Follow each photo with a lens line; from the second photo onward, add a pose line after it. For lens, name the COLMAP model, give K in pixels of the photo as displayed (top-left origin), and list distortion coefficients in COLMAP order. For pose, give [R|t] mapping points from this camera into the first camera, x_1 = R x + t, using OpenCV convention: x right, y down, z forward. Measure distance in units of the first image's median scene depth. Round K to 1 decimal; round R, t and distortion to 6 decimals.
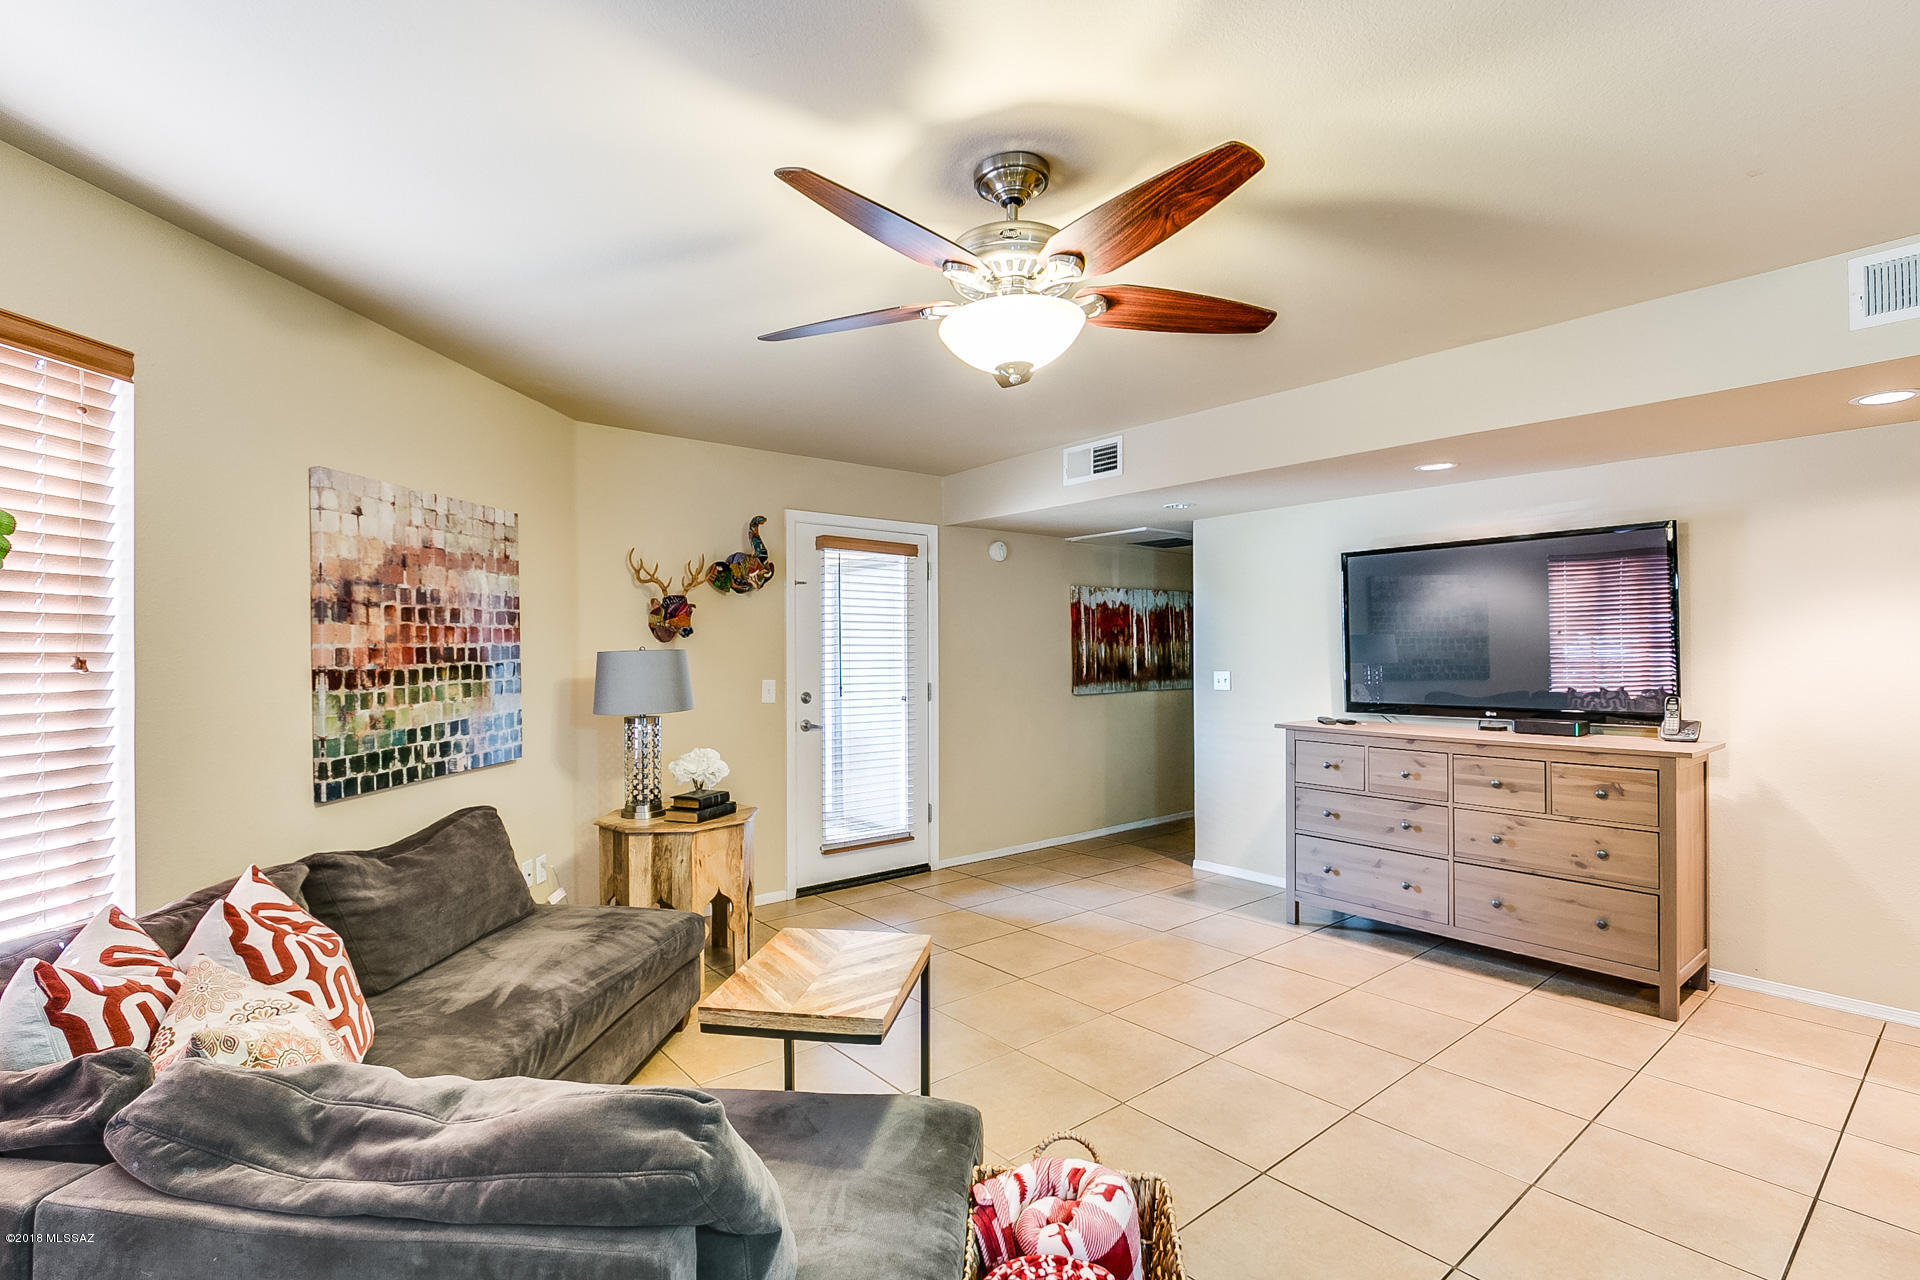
lens RADIAL K [[887.6, 0, 963.8], [0, 887.6, 638.6], [0, 0, 1]] dist [-0.010465, 0.001148]
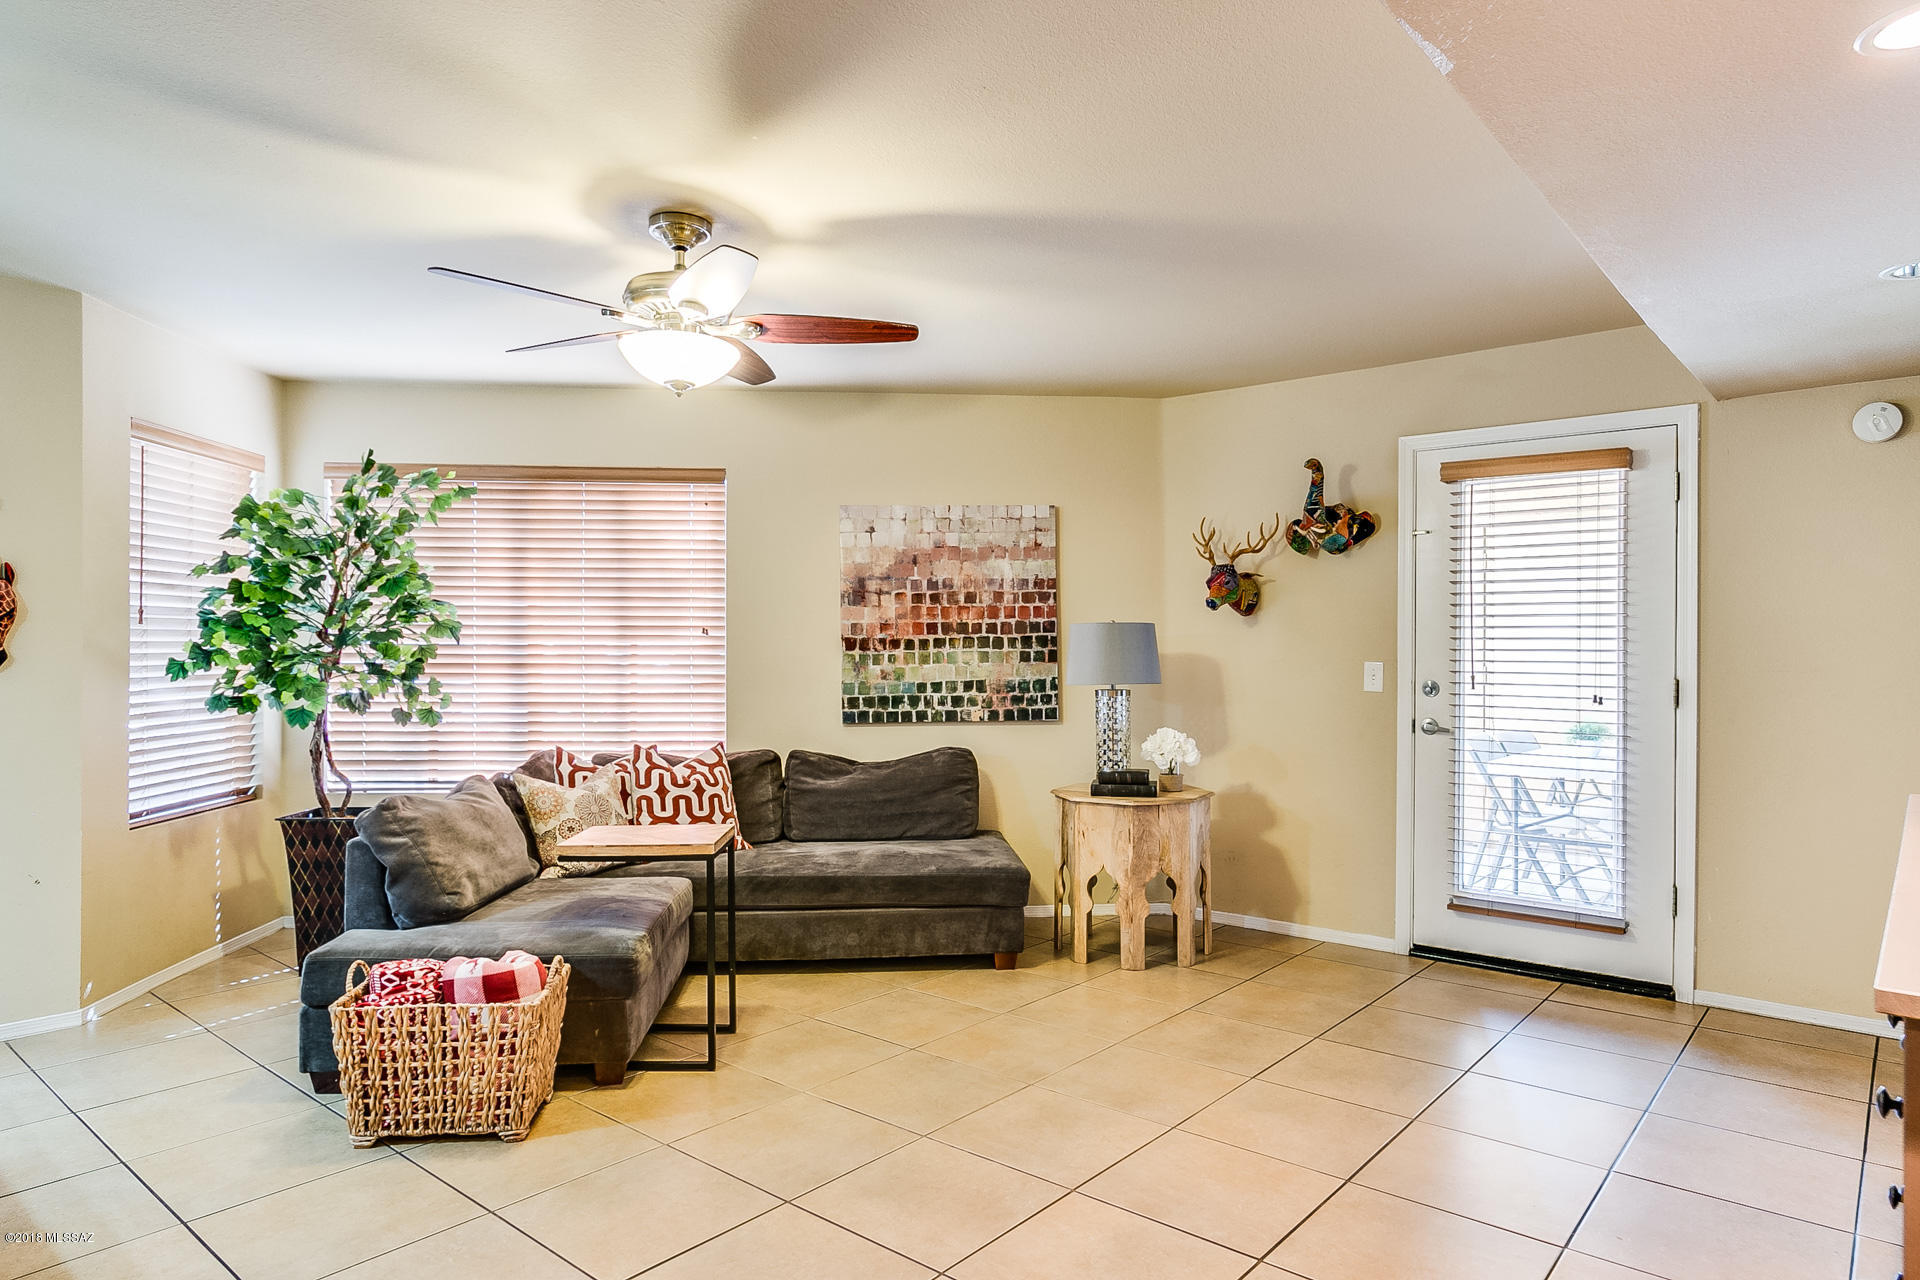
lens RADIAL K [[1161.5, 0, 945.6], [0, 1161.5, 641.3], [0, 0, 1]] dist [-0.014756, 0.010842]
pose [[0.177342, 0.003243, -0.984144, 1.109139], [0.011132, 0.999924, 0.005301, 0.028716], [0.984086, -0.011896, 0.177292, 0.701520]]
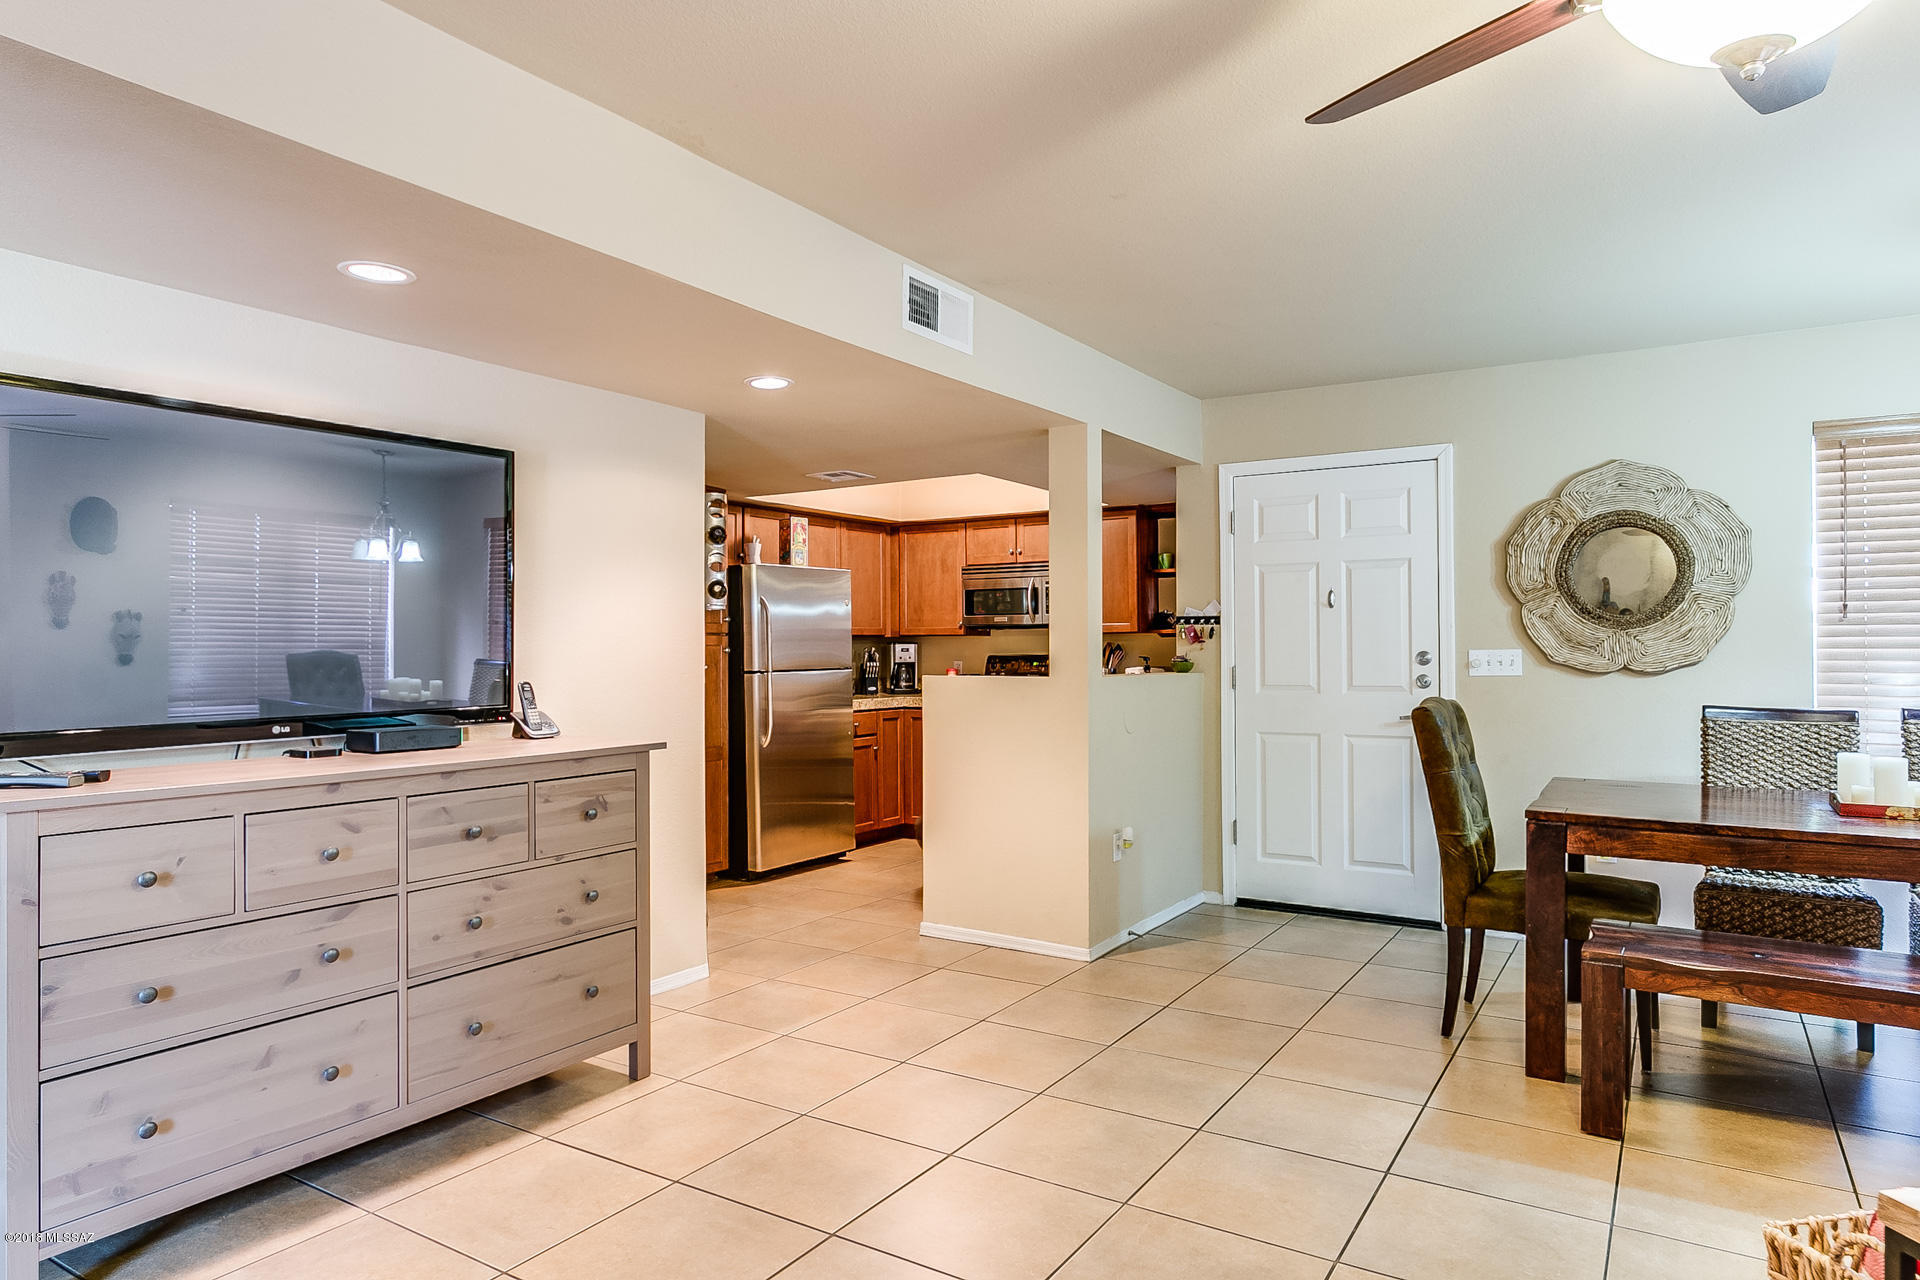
lens RADIAL K [[1161.5, 0, 971.7], [0, 1161.5, 641.3], [0, 0, 1]] dist [-0.014756, 0.010842]
pose [[-0.327662, 0.012663, 0.944710, -0.307624], [-0.008693, 0.999827, -0.016417, 0.049252], [-0.944755, -0.013592, -0.327495, 1.081438]]
